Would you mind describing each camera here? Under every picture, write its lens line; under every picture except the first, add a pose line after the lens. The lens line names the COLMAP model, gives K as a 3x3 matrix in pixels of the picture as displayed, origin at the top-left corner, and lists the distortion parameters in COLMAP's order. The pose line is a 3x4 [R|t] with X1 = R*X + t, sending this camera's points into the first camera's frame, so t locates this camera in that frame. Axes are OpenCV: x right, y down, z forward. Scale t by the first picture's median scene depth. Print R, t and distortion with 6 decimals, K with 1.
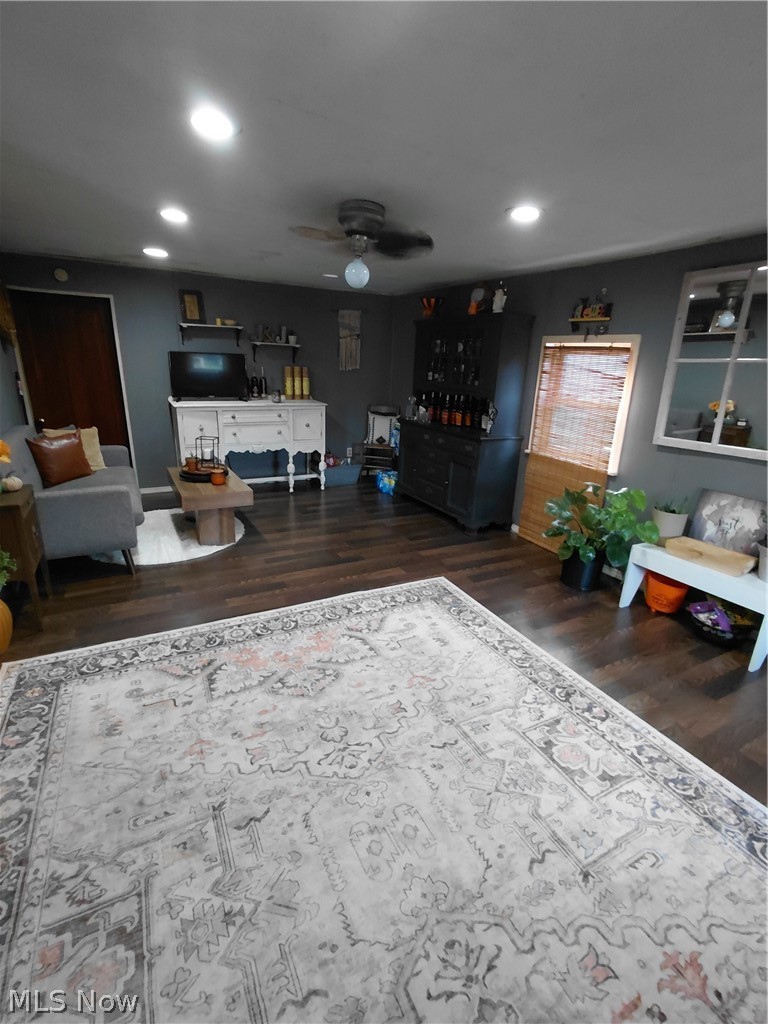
lens RADIAL K [[471.4, 0, 384.0], [0, 471.4, 512.0], [0, 0, 1]] dist [0.000076, -0.000137]
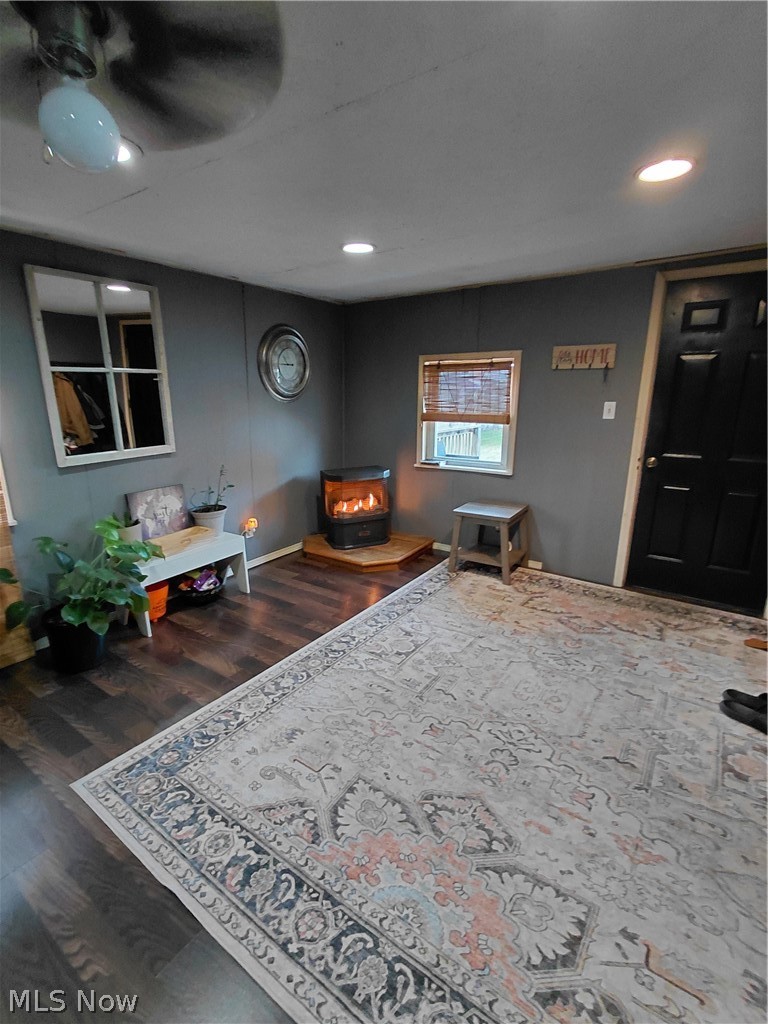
lens RADIAL K [[471.4, 0, 384.0], [0, 471.4, 512.0], [0, 0, 1]] dist [0.000076, -0.000137]
pose [[-0.457705, -0.259723, 0.850323, -0.583849], [0.249236, 0.880557, 0.403115, -0.369197], [-0.853456, 0.396439, -0.338303, 1.131067]]
